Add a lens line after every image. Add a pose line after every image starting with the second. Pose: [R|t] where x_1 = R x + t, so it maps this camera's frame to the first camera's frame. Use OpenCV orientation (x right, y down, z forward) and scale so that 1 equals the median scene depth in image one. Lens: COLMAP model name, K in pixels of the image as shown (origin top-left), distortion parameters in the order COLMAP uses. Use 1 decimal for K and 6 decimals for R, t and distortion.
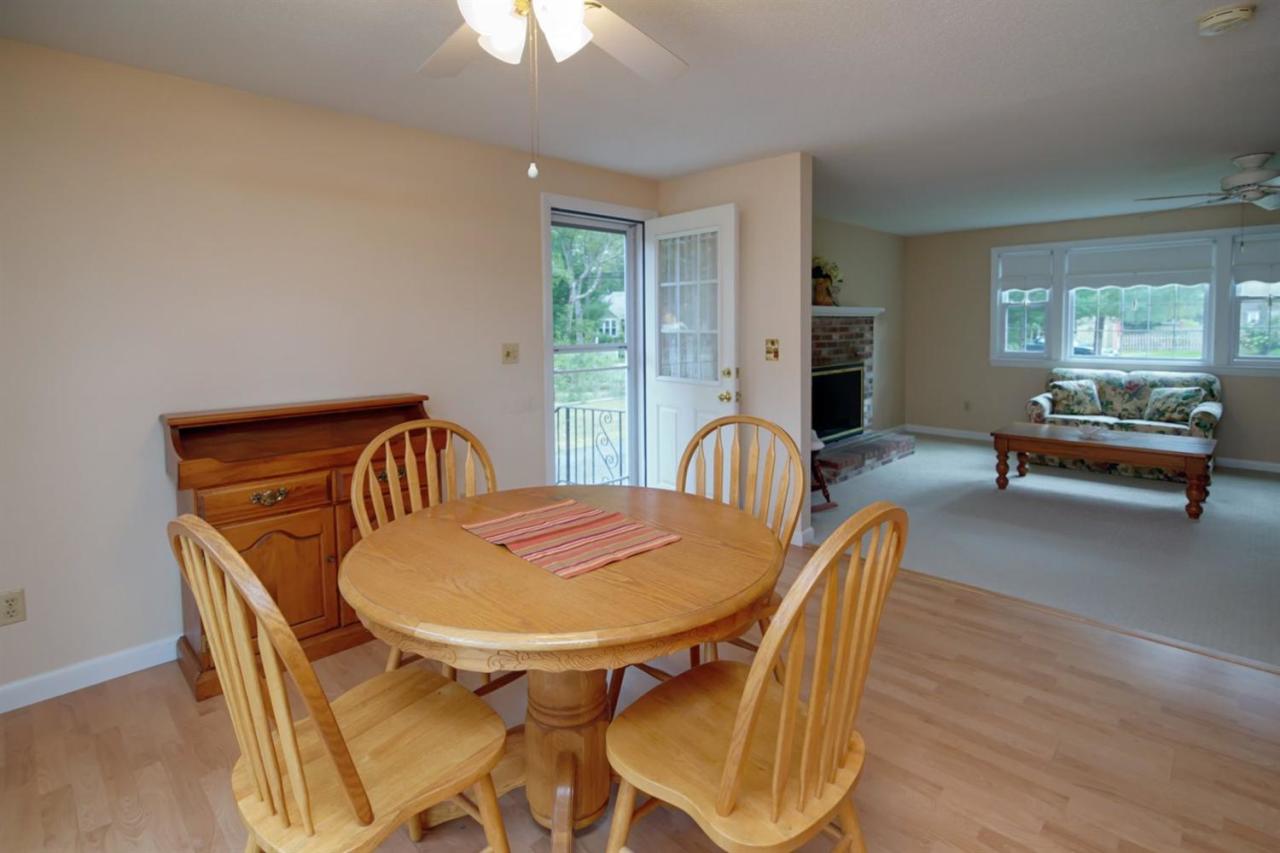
lens RADIAL K [[630.3, 0, 642.7], [0, 630.3, 355.4], [0, 0, 1]] dist [0.014970, -0.000165]
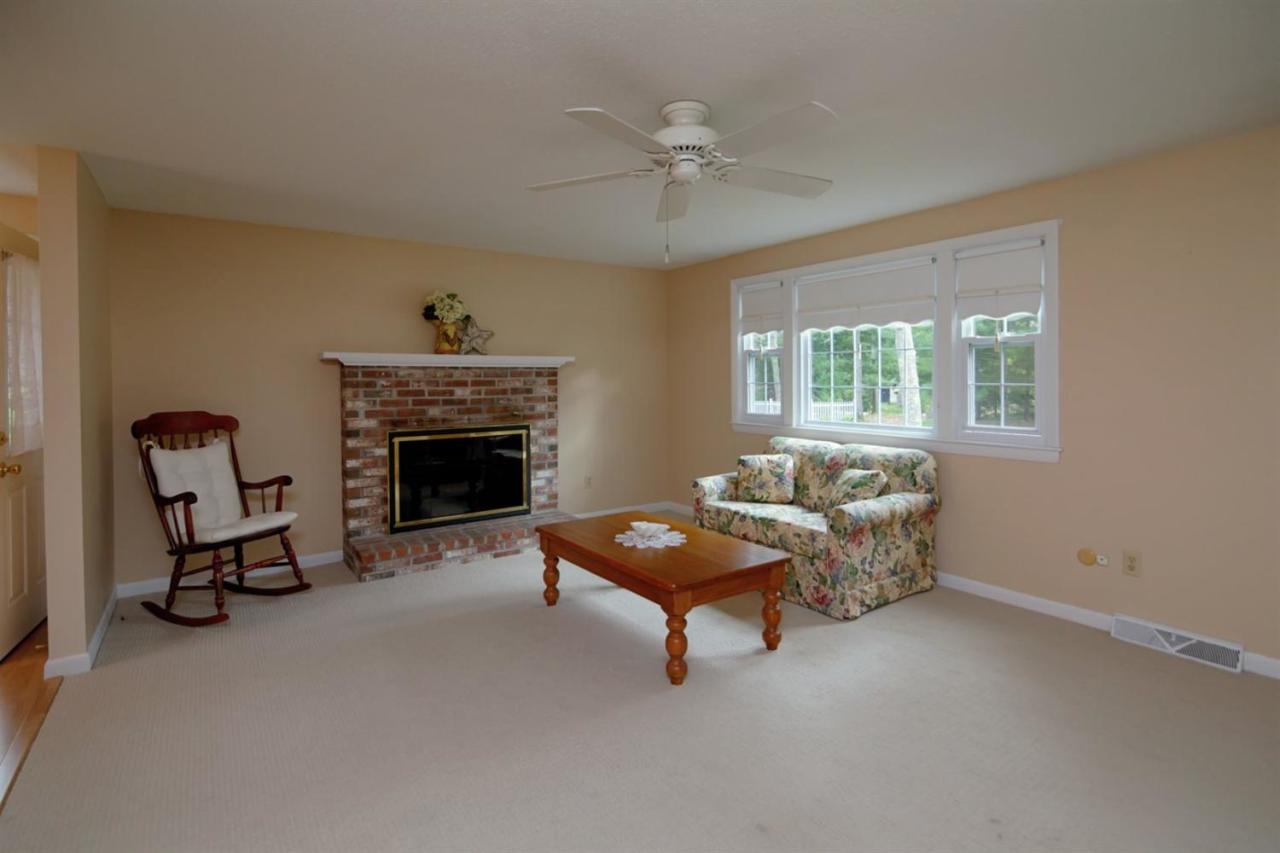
lens RADIAL K [[612.8, 0, 639.3], [0, 612.8, 387.2], [0, 0, 1]] dist [-0.001847, -0.000465]
pose [[0.983988, 0.006002, -0.178131, 0.668647], [-0.011716, 0.999449, -0.031044, -0.014641], [0.177847, 0.032634, 0.983517, 0.276687]]
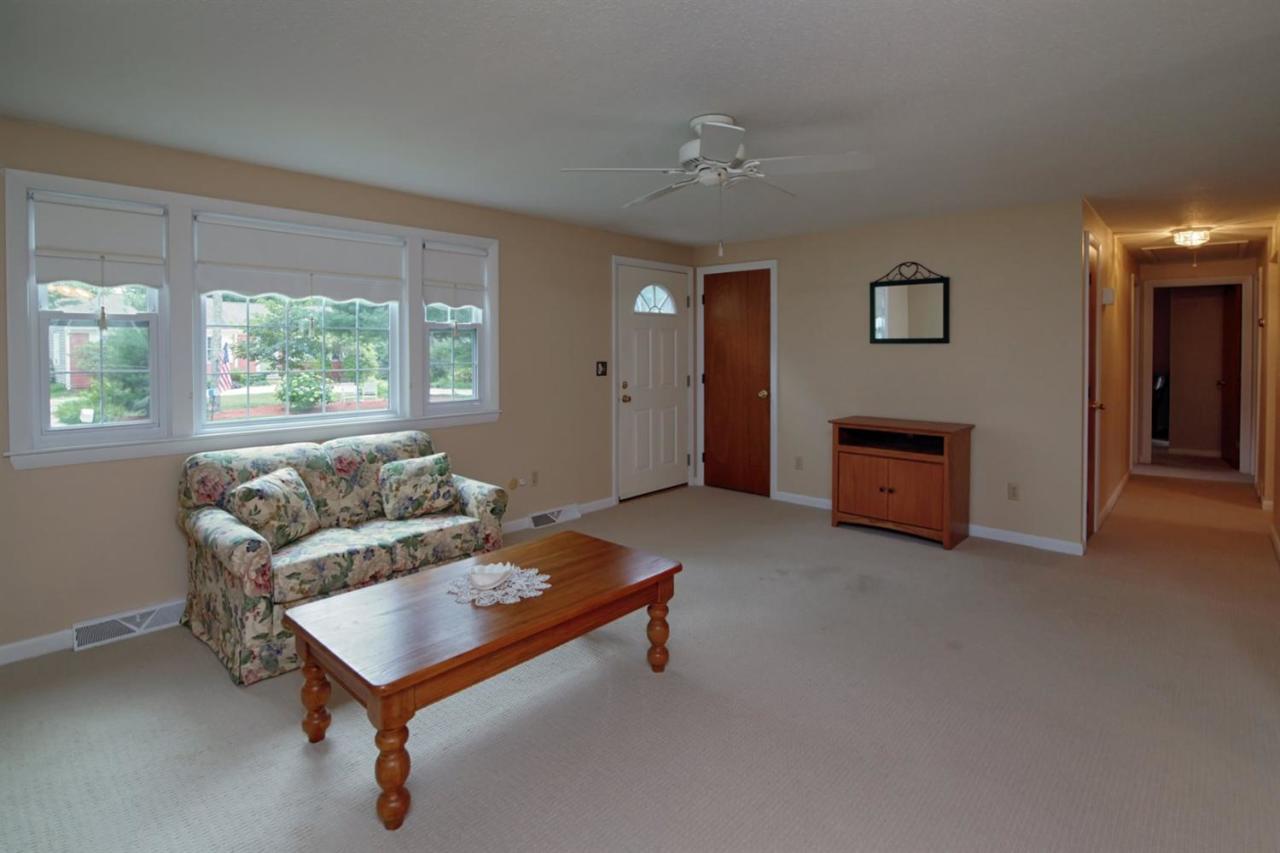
lens RADIAL K [[614.6, 0, 637.5], [0, 614.6, 366.5], [0, 0, 1]] dist [-0.023163, 0.000275]
pose [[-0.019933, -0.012590, 0.999722, 0.201094], [0.060437, 0.998077, 0.013775, -0.034101], [-0.997973, 0.060695, -0.019133, 0.726730]]
